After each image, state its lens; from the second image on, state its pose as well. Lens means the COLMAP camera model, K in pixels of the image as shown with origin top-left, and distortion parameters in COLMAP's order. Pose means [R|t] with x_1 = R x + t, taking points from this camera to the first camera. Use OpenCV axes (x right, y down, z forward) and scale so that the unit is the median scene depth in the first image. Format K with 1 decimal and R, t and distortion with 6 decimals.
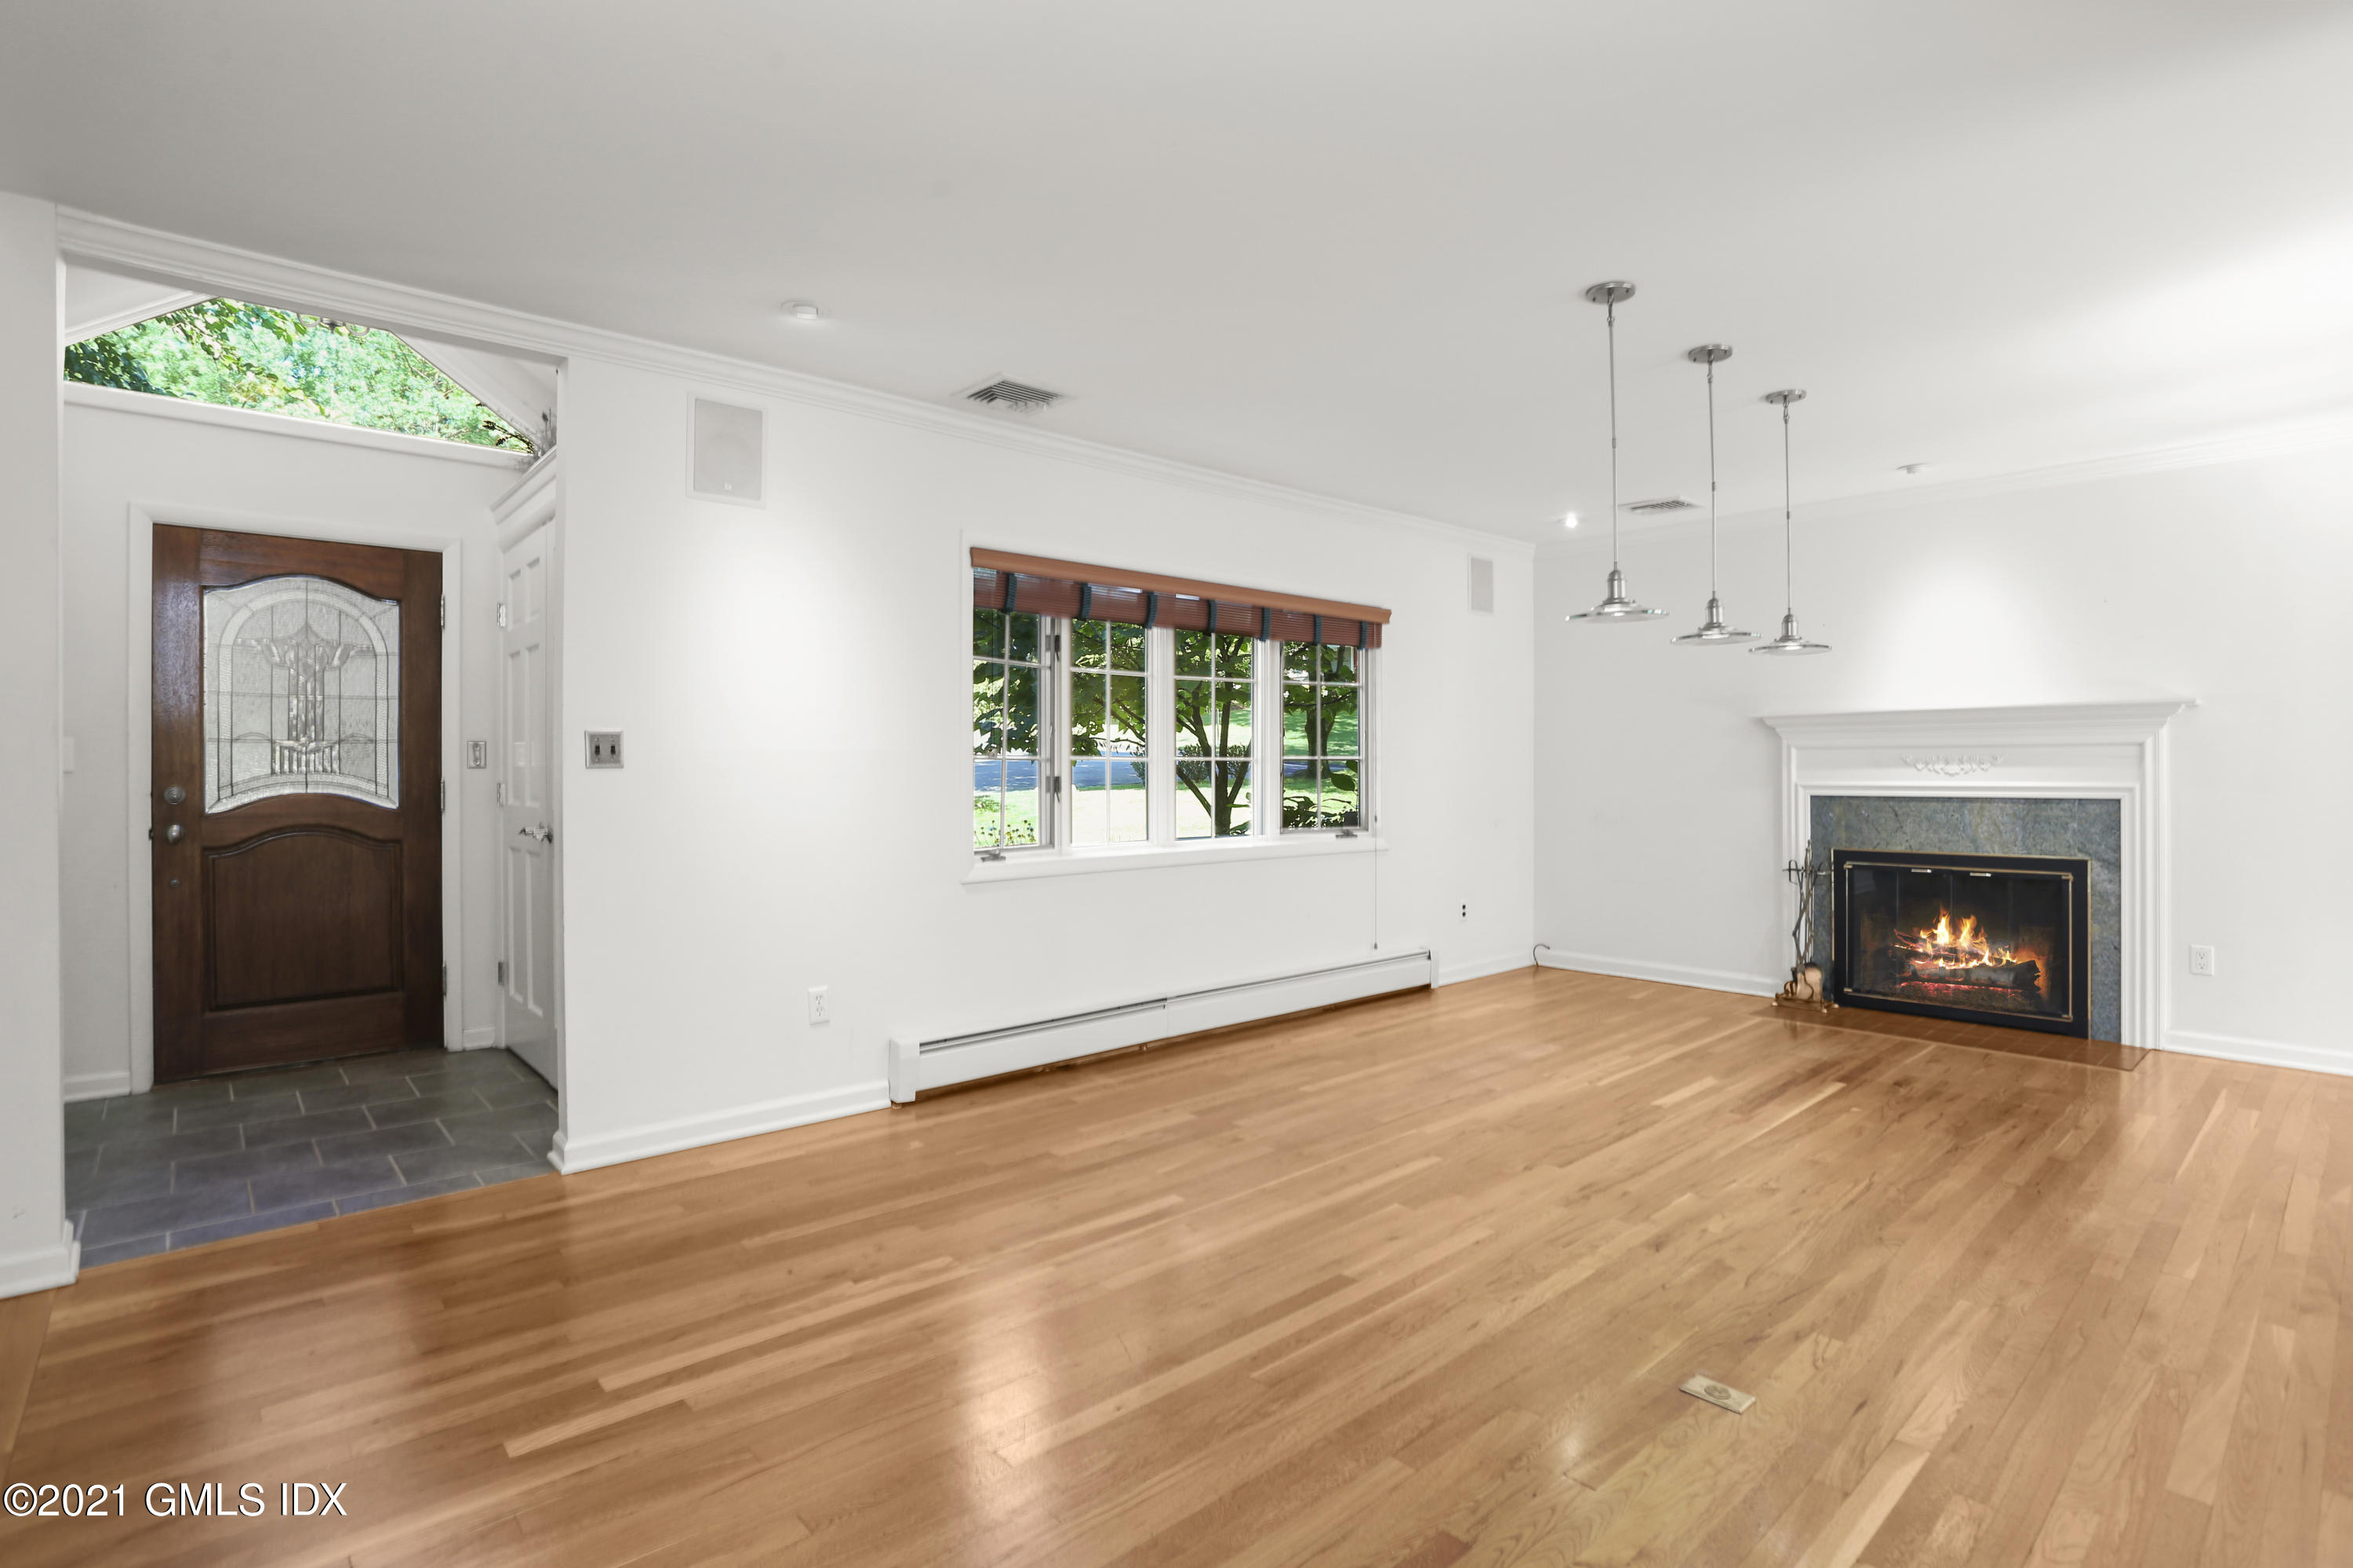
lens RADIAL K [[1148.2, 0, 1176.7], [0, 1148.2, 773.5], [0, 0, 1]] dist [-0.066101, 0.026599]
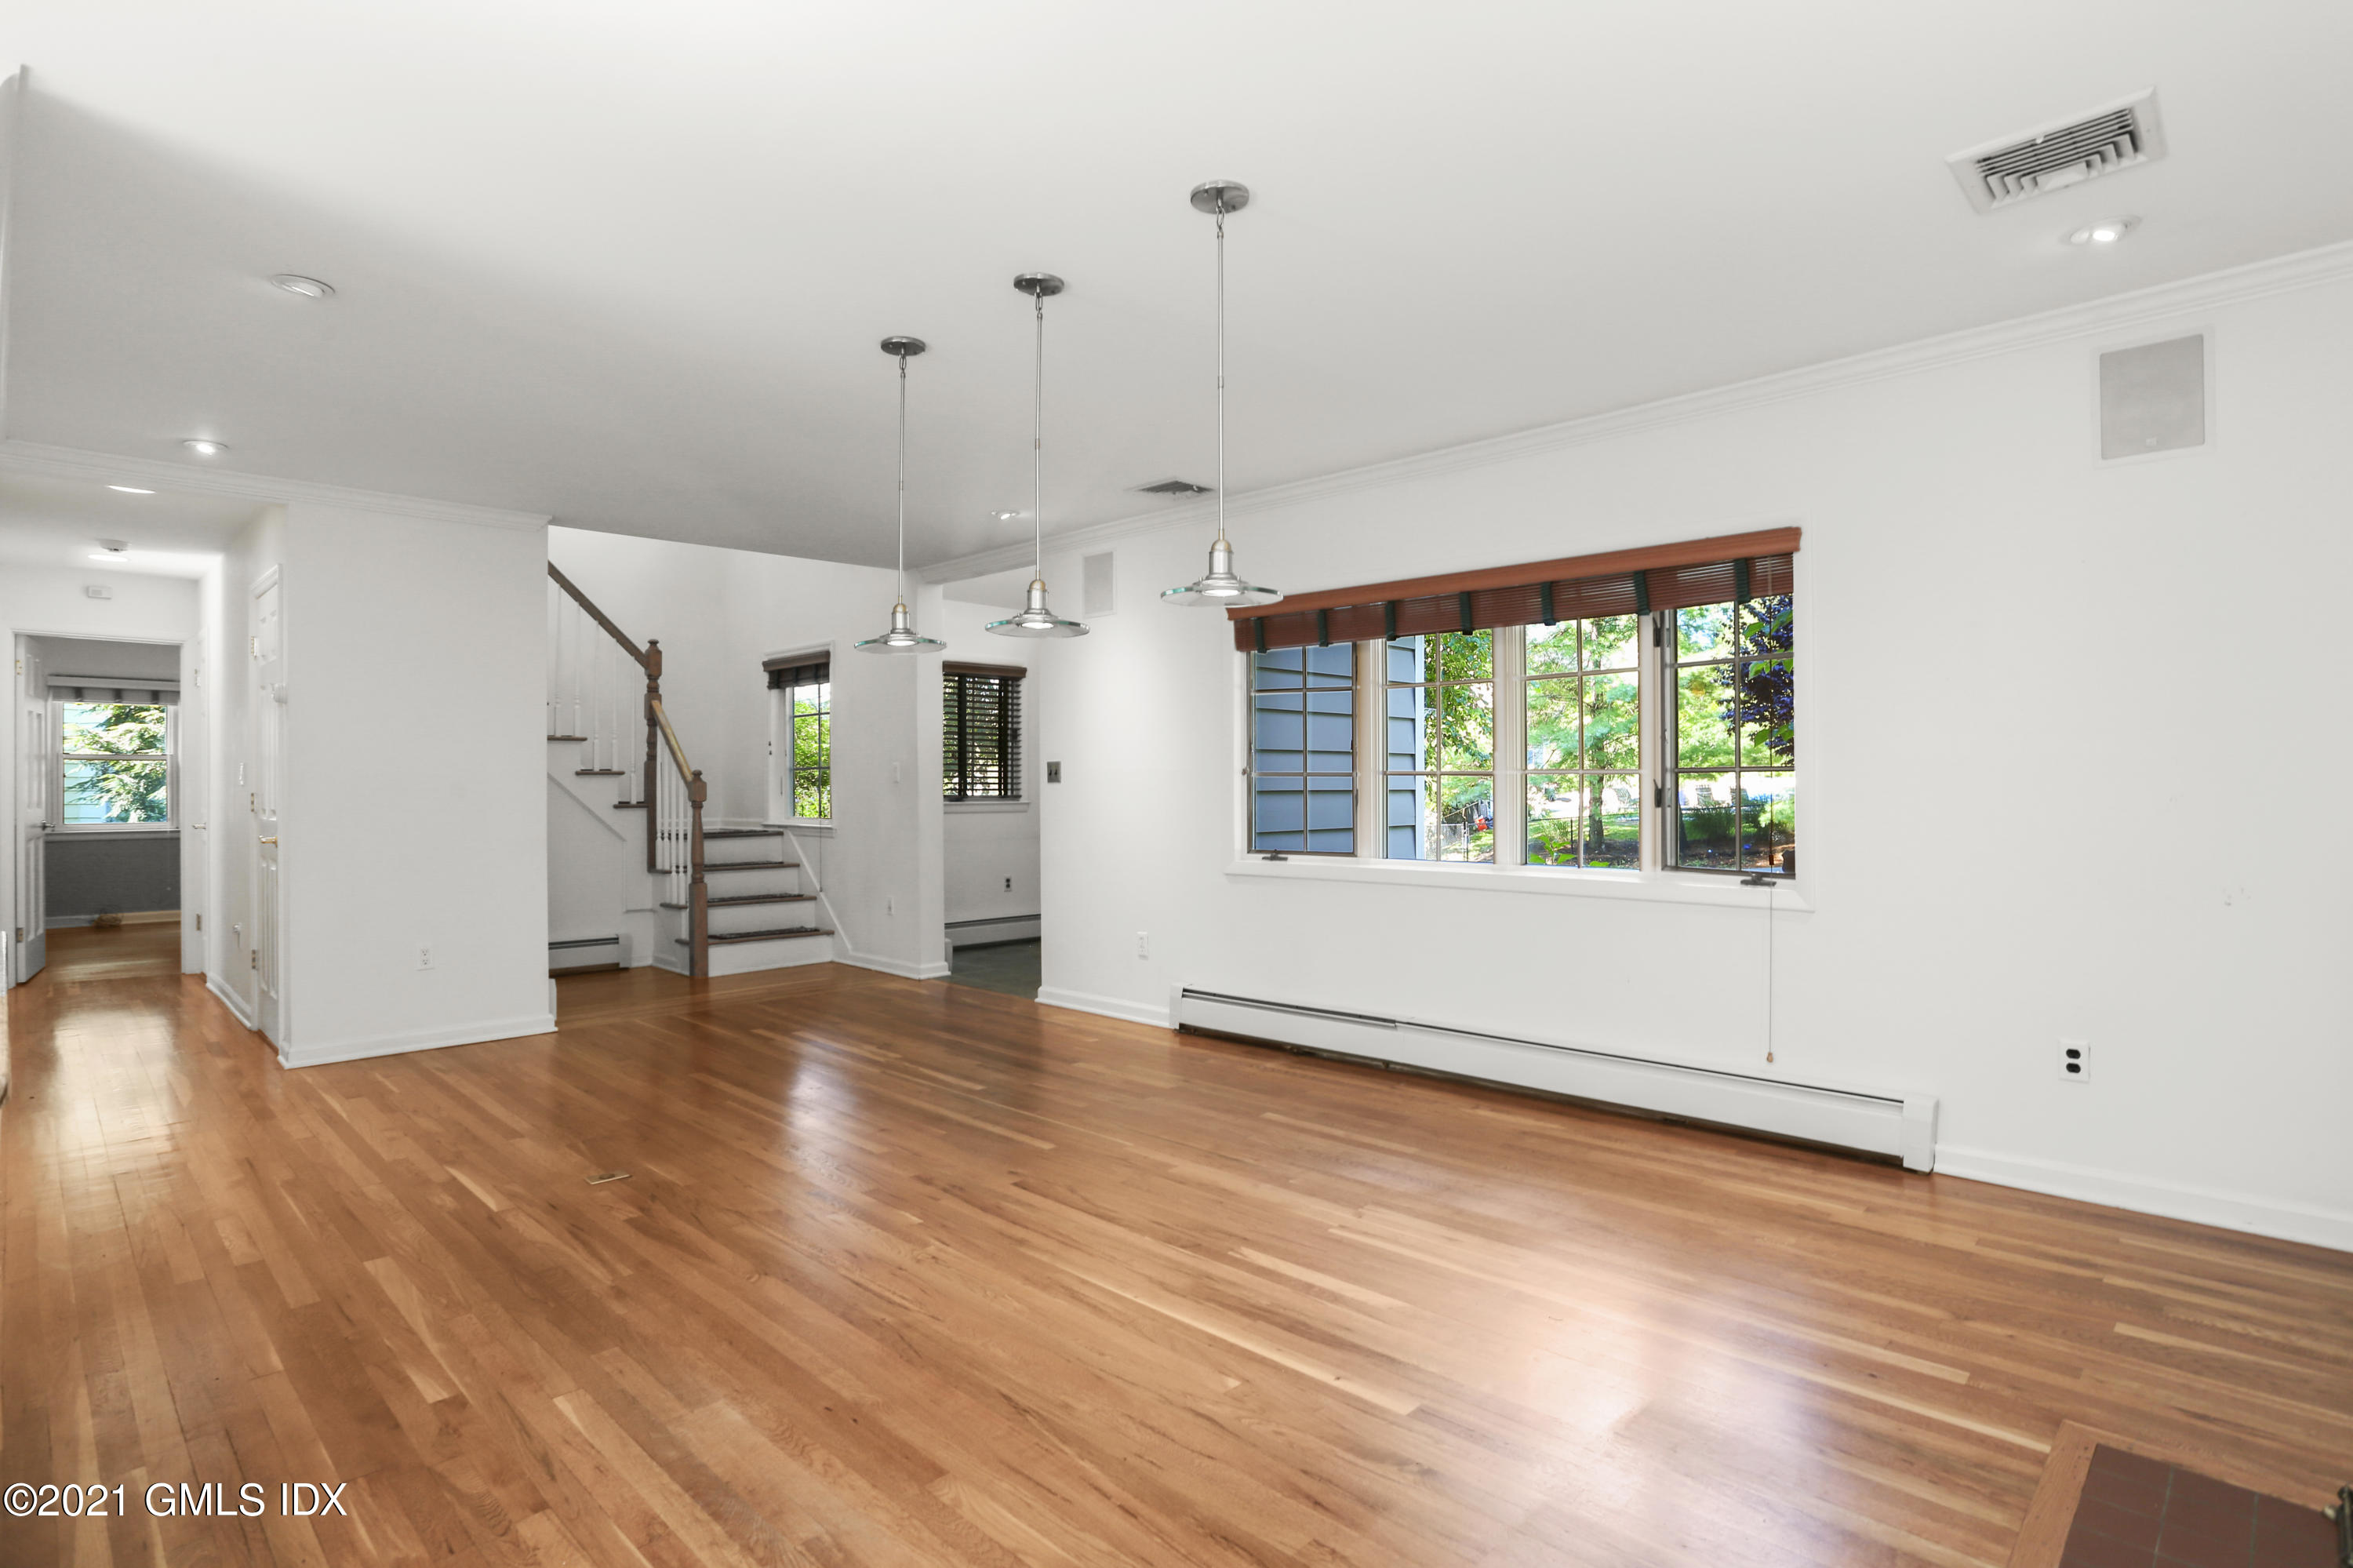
lens RADIAL K [[1189.0, 0, 1176.5], [0, 1189.0, 784.0], [0, 0, 1]] dist [-0.075477, 0.032754]
pose [[0.063476, 0.004143, -0.997975, 1.122270], [0.001605, 0.999990, 0.004253, -0.008317], [0.997982, -0.001871, 0.063469, 0.873235]]
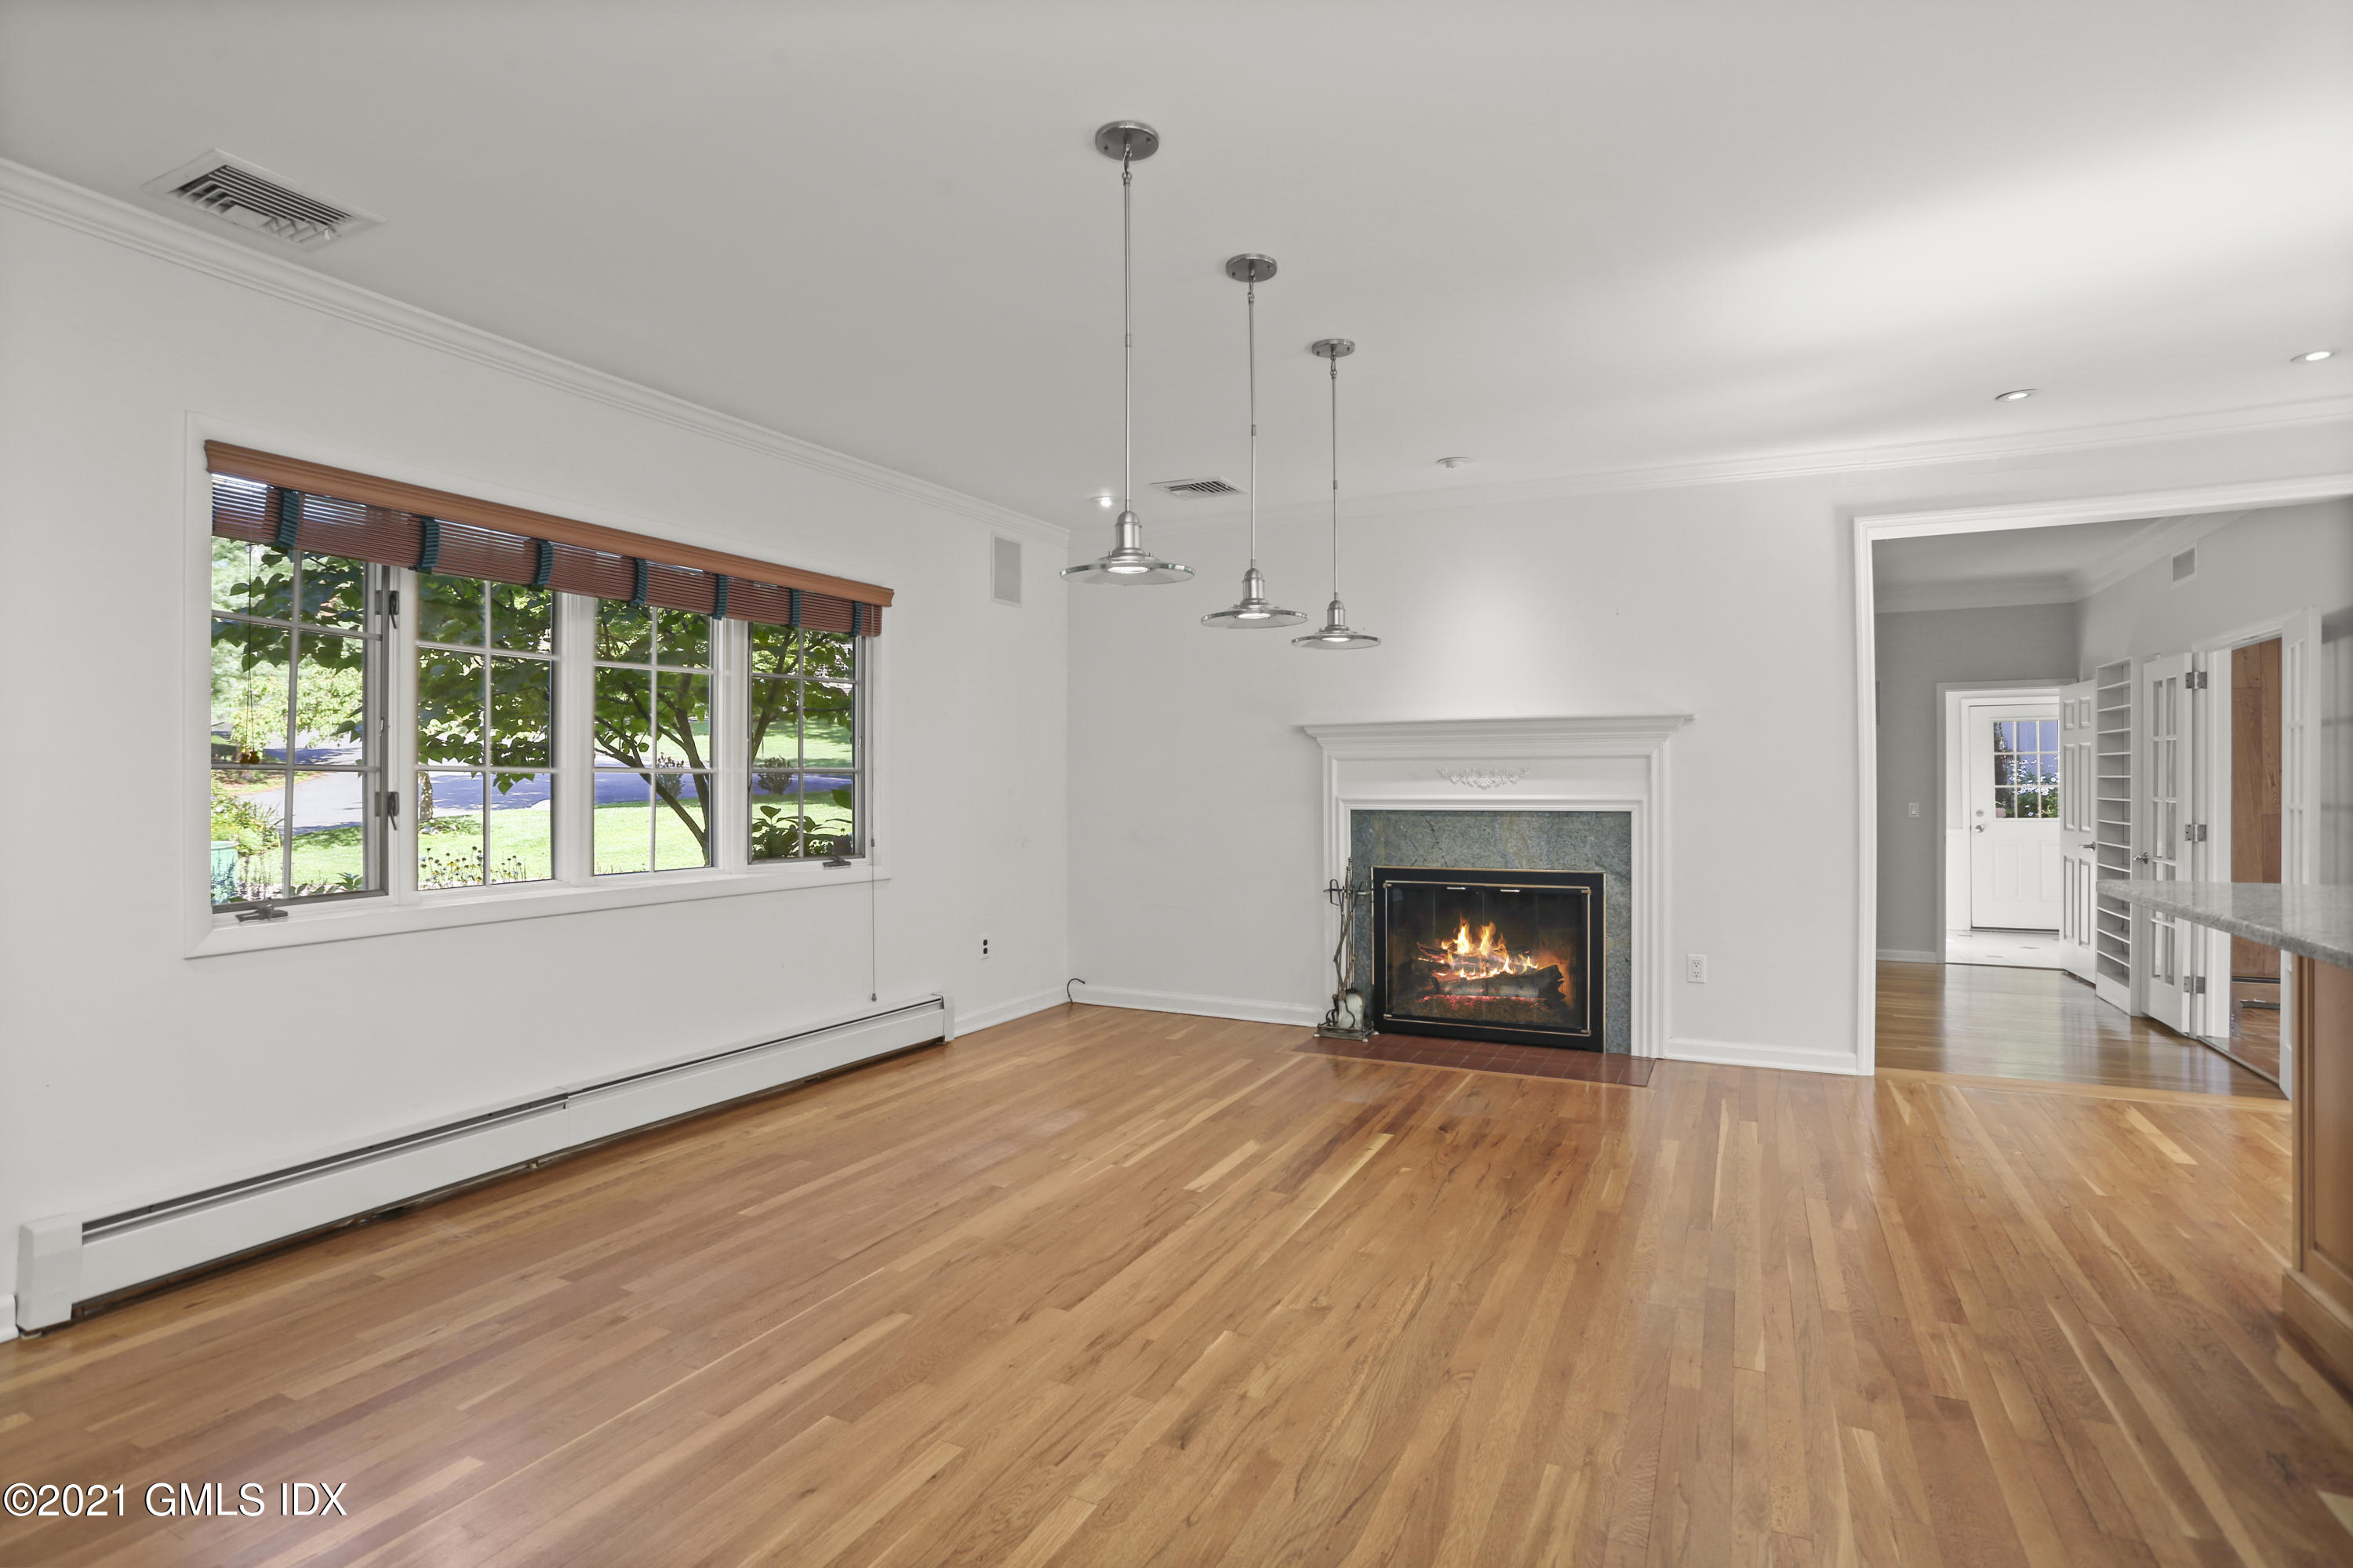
lens RADIAL K [[1147.8, 0, 1176.5], [0, 1147.8, 784.0], [0, 0, 1]] dist [-0.090851, 0.039936]
pose [[0.931290, -0.000823, 0.364278, 0.108661], [0.001680, 0.999997, -0.002037, -0.000554], [-0.364275, 0.002509, 0.931288, 0.221777]]
